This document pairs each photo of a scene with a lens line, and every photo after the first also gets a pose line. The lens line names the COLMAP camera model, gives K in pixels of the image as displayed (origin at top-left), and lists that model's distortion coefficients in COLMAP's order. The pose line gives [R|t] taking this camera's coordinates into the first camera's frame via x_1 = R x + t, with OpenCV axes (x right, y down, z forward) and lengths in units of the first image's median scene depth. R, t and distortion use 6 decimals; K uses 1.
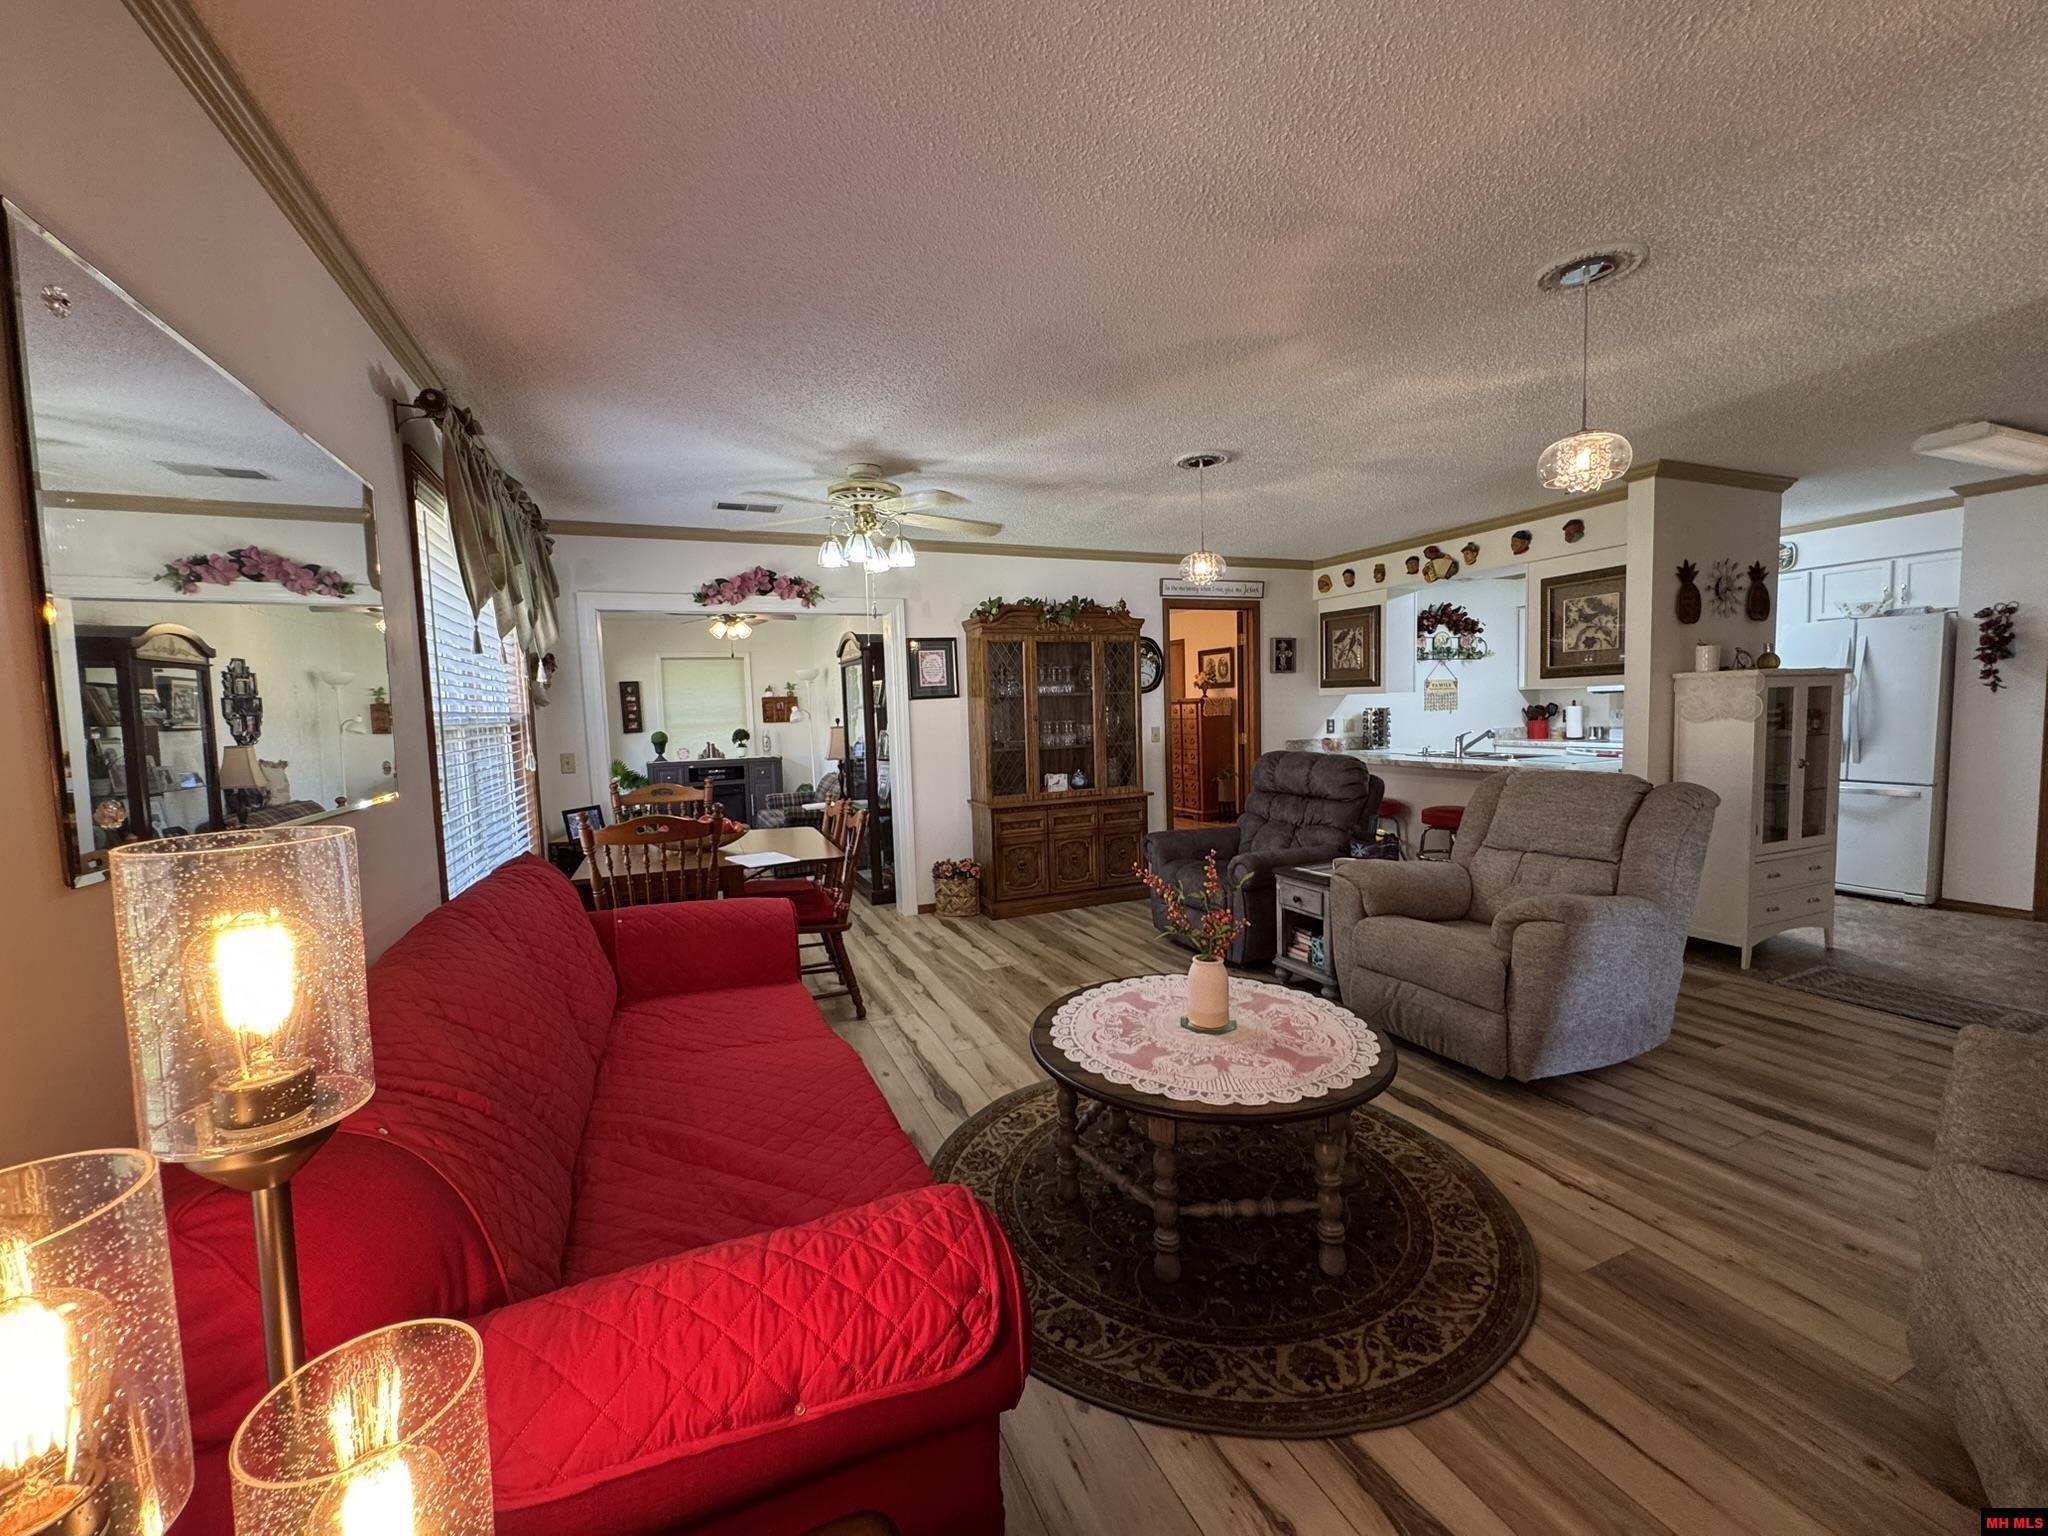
lens RADIAL K [[818.5, 0, 1021.5], [0, 818.5, 766.5], [0, 0, 1]] dist [-0.002926, 0.000103]
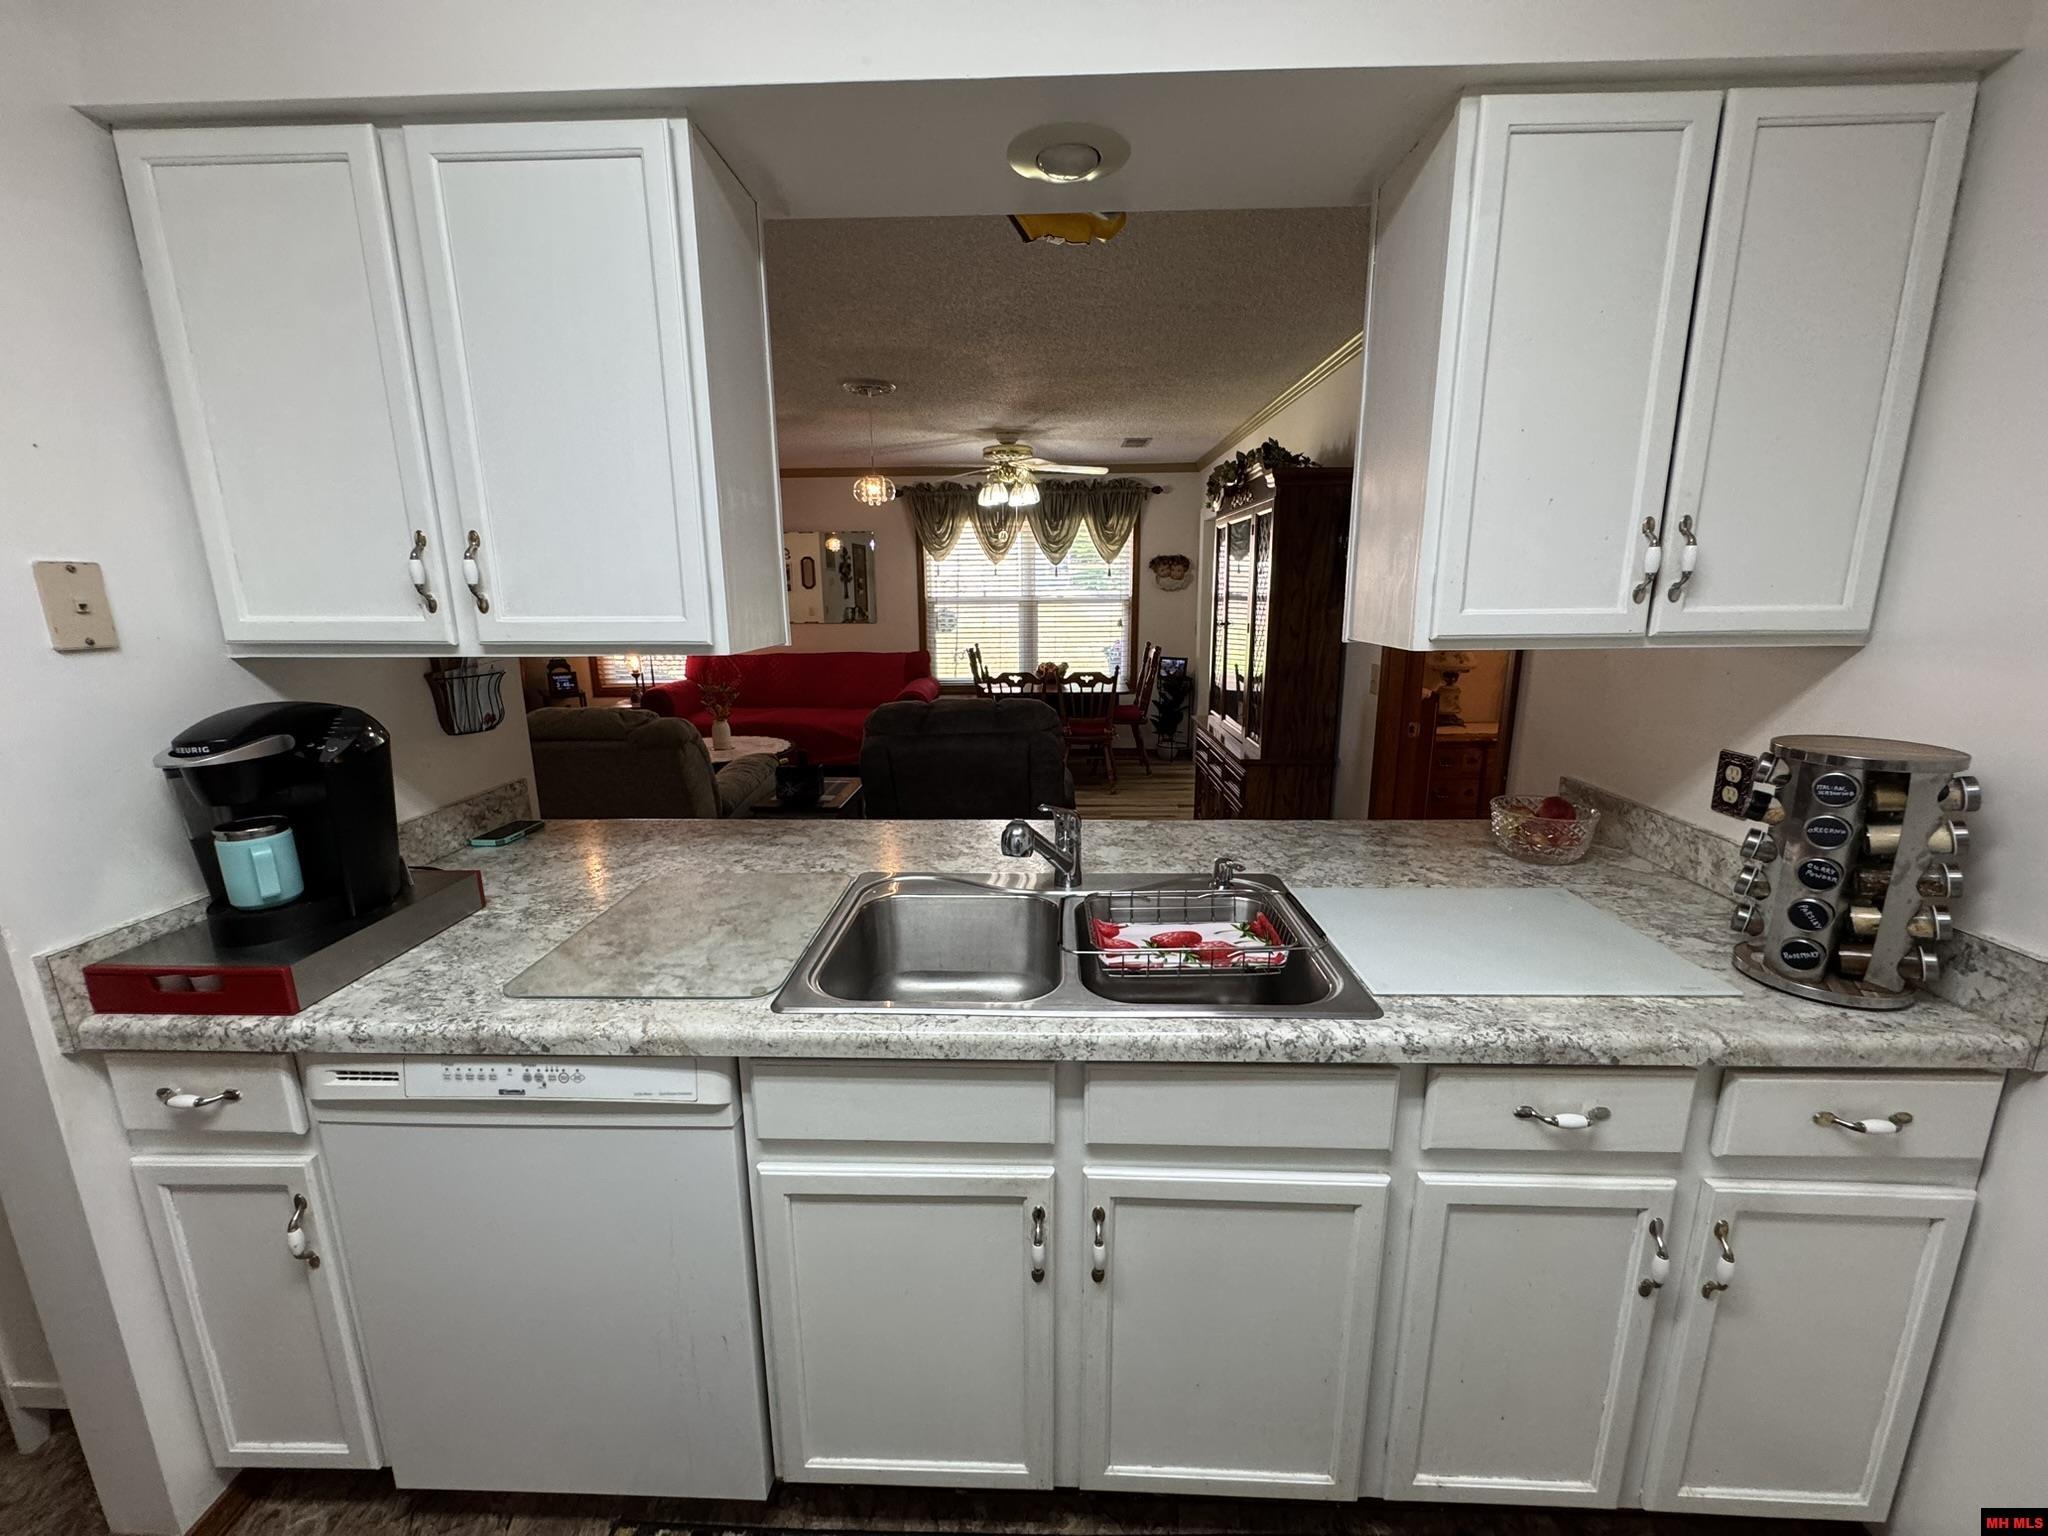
lens RADIAL K [[818.5, 0, 1021.5], [0, 818.5, 766.5], [0, 0, 1]] dist [-0.002926, 0.000103]
pose [[-0.421443, 0.228282, -0.877652, 0.837682], [-0.046180, 0.961139, 0.272174, -0.135075], [0.905678, 0.155236, -0.394523, 1.173756]]
